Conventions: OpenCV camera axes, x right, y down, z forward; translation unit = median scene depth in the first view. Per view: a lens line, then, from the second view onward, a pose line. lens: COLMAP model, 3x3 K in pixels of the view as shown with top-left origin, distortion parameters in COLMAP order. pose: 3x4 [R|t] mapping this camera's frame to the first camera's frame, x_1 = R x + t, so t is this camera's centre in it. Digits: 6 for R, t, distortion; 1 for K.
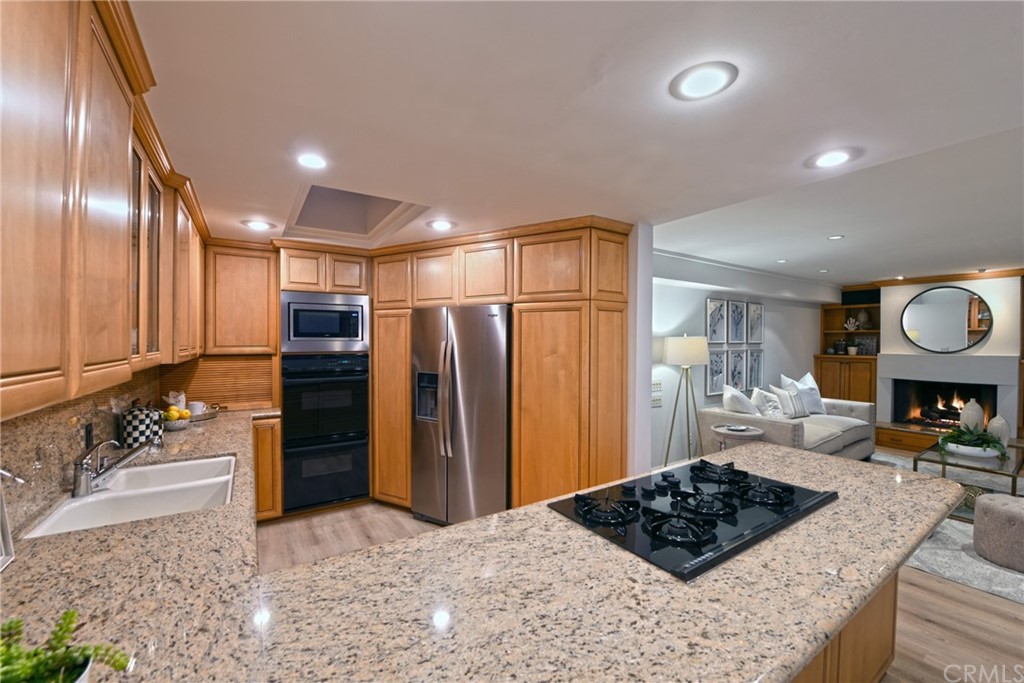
lens RADIAL K [[405.4, 0, 512.0], [0, 405.4, 341.5], [0, 0, 1]] dist [-0.016744, -0.000196]
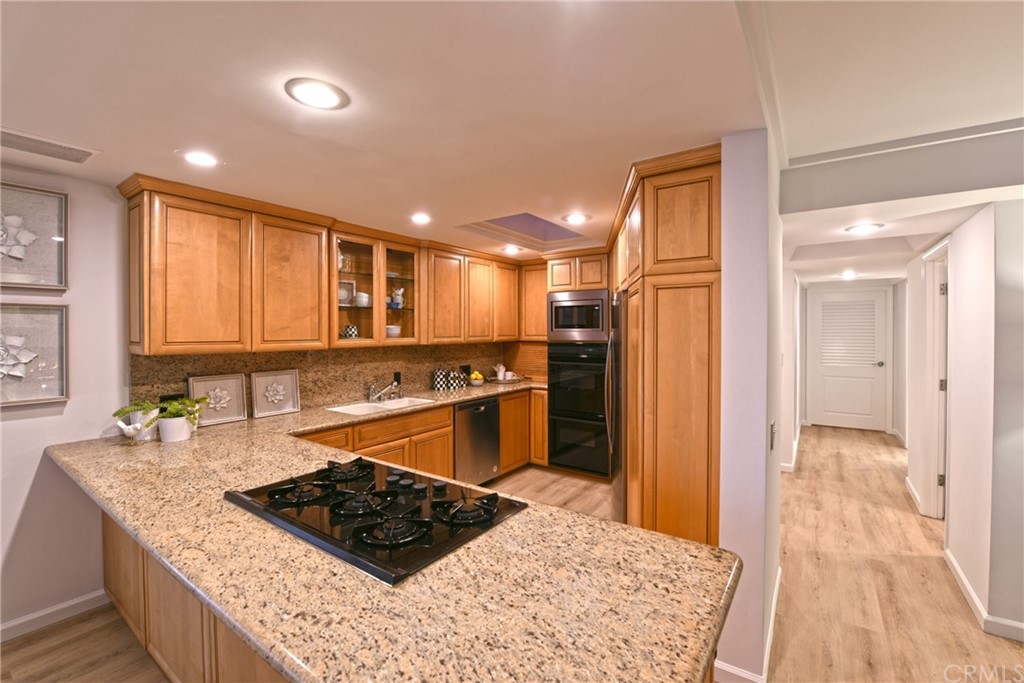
lens RADIAL K [[425.7, 0, 535.0], [0, 425.7, 329.4], [0, 0, 1]] dist [-0.015129, -0.000211]
pose [[0.390845, -0.005115, -0.920442, 1.602786], [0.002640, 0.999987, -0.004436, -0.006097], [0.920453, -0.000697, 0.390853, 1.004449]]
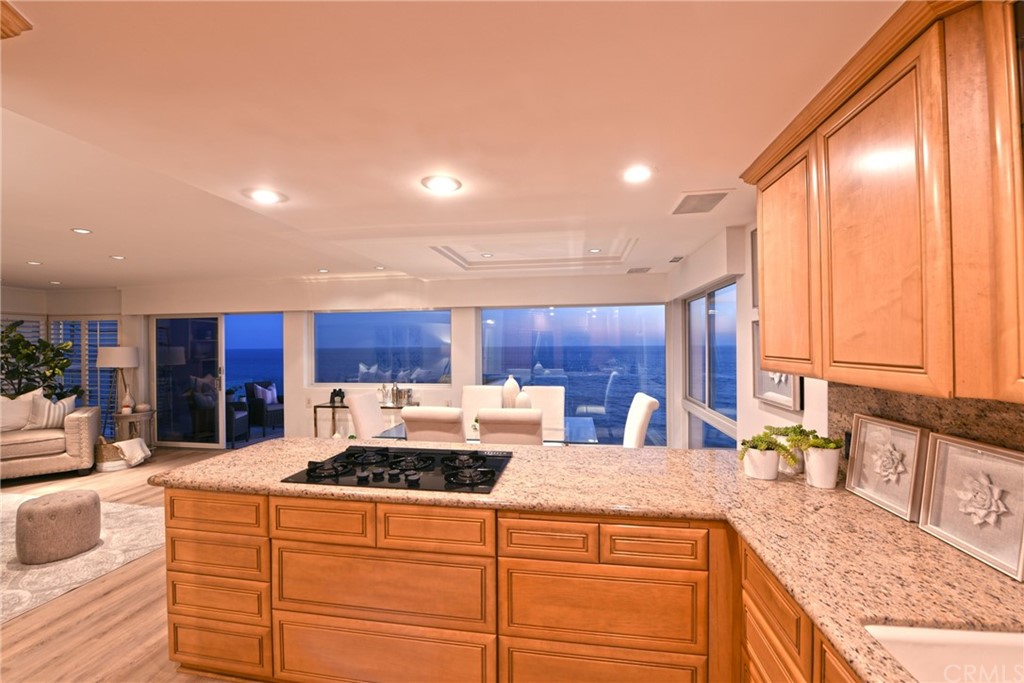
lens RADIAL K [[405.4, 0, 512.0], [0, 405.4, 341.5], [0, 0, 1]] dist [-0.016744, -0.000196]
pose [[-0.737923, 0.008799, 0.674828, -0.746325], [0.010782, 0.999941, -0.001248, -0.018678], [-0.674799, 0.006355, -0.737974, 1.833261]]
